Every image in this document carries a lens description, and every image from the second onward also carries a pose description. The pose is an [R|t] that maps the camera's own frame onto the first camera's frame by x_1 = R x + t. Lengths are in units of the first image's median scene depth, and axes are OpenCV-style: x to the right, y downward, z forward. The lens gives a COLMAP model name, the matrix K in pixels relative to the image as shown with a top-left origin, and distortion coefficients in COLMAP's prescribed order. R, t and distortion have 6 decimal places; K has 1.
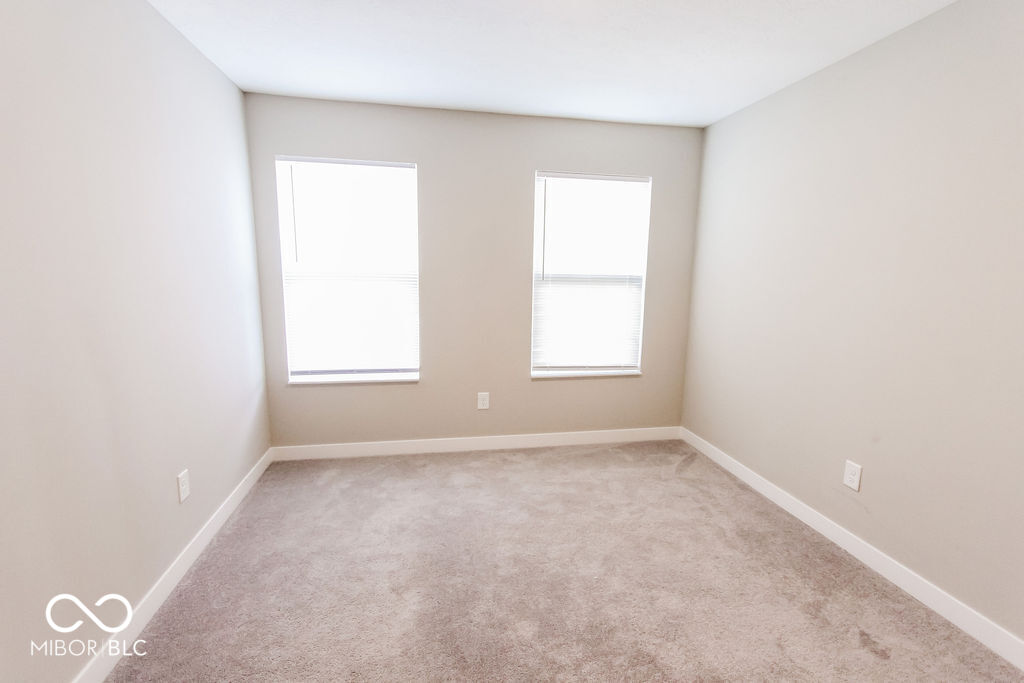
lens RADIAL K [[466.9, 0, 510.7], [0, 466.9, 342.4], [0, 0, 1]] dist [-0.001184, 0.001212]
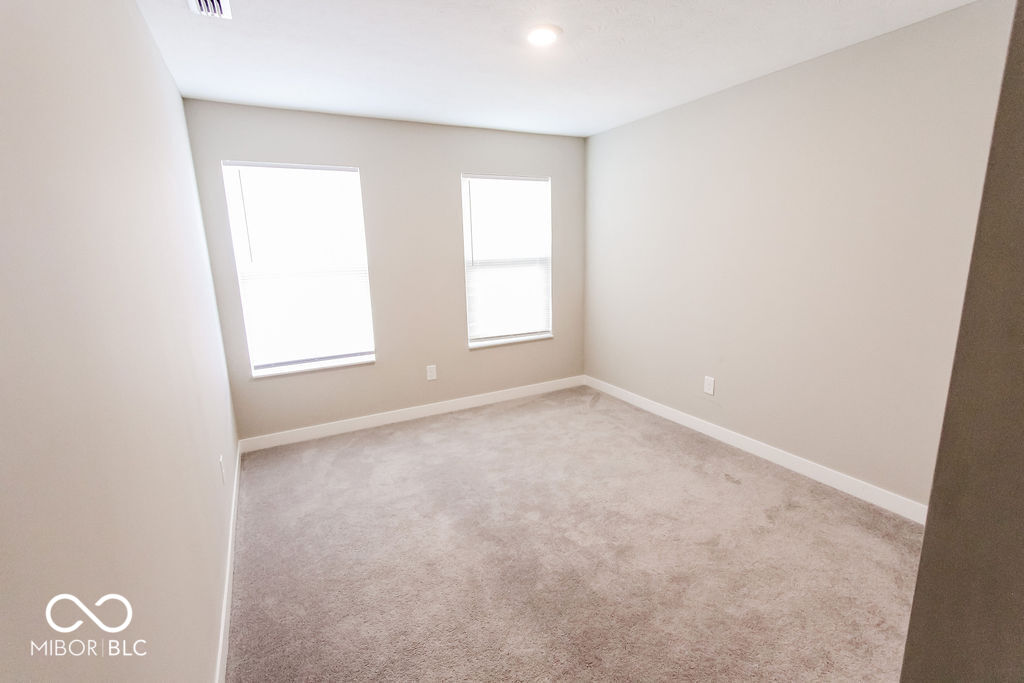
lens RADIAL K [[466.9, 0, 513.5], [0, 466.9, 341.2], [0, 0, 1]] dist [-0.001184, 0.001212]
pose [[0.951516, -0.102692, 0.289950, -0.229978], [0.088545, 0.994170, 0.061532, -0.007345], [-0.294578, -0.032875, 0.955062, -0.198815]]
